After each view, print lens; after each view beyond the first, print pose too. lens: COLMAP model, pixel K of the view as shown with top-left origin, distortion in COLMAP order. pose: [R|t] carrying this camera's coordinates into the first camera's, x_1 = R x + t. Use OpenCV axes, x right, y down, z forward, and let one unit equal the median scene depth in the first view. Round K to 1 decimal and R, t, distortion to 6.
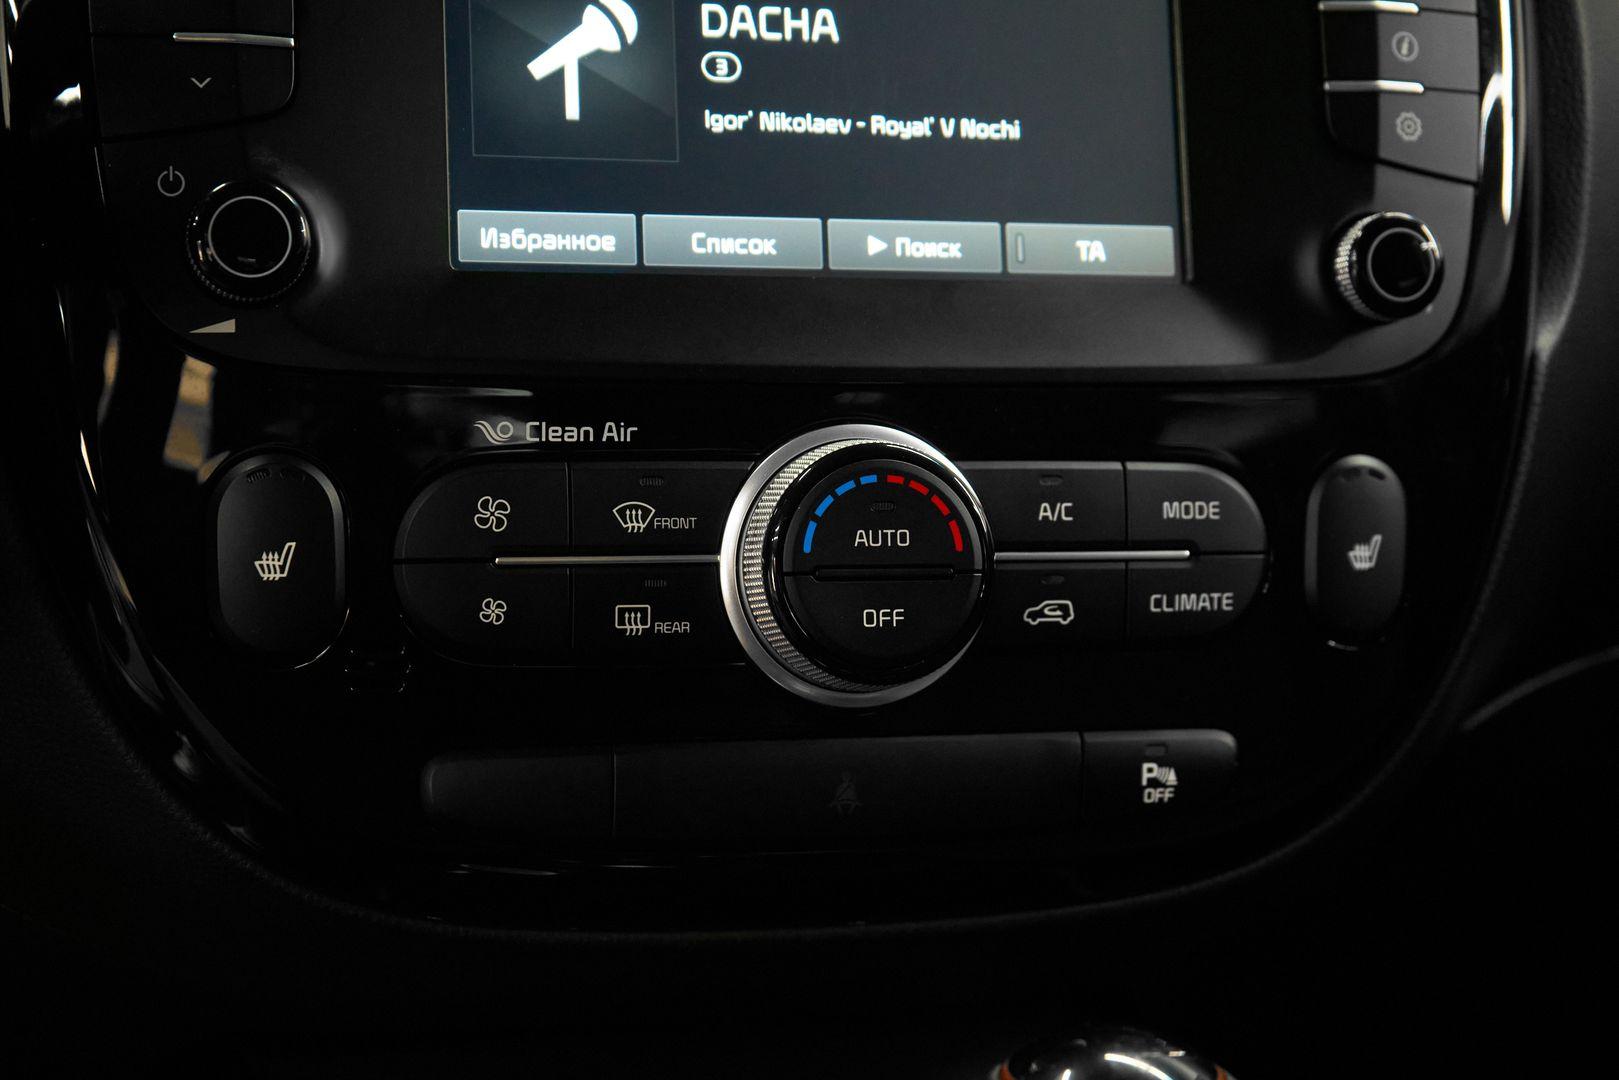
lens RADIAL K [[2540.8, 0, 795.3], [0, 2540.8, 540.8], [0, 0, 1]] dist [0.033021, 0.000000]
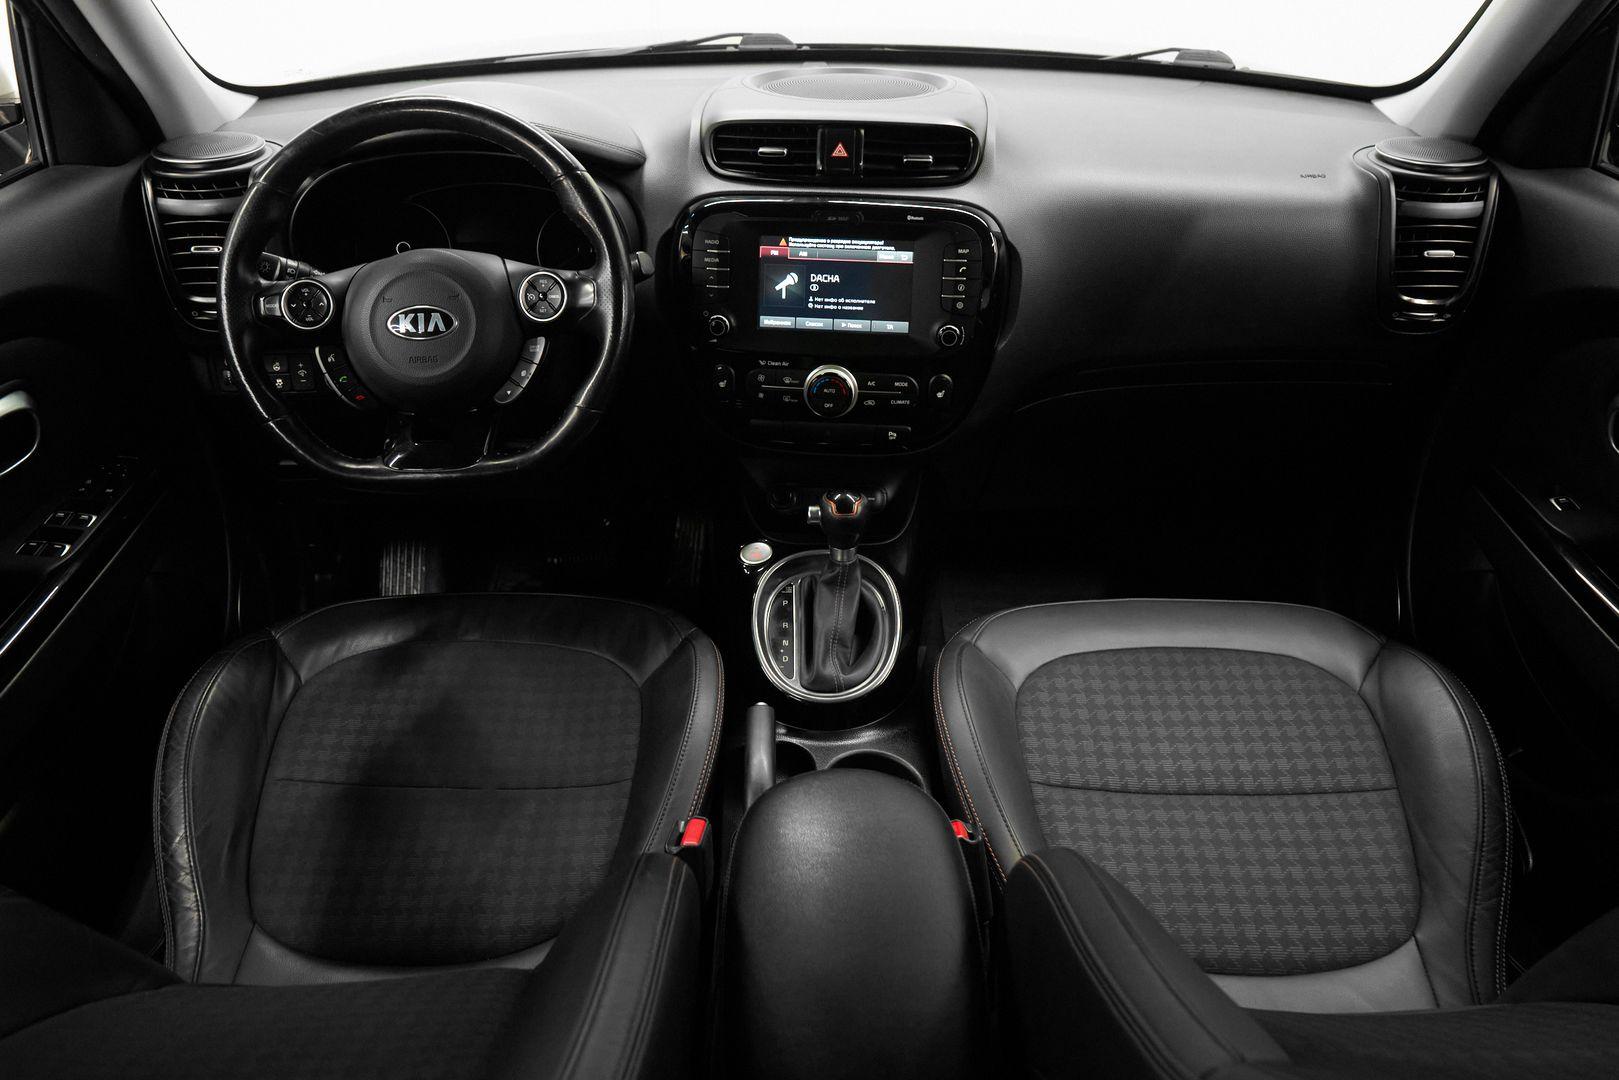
lens RADIAL K [[1321.5, 0, 812.6], [0, 1321.5, 546.8], [0, 0, 1]] dist [0.000623, -0.008033]
pose [[0.941765, 0.154630, -0.298610, 0.828467], [-0.035356, 0.928613, 0.369360, -0.677847], [0.334407, -0.337293, 0.880003, -1.467532]]
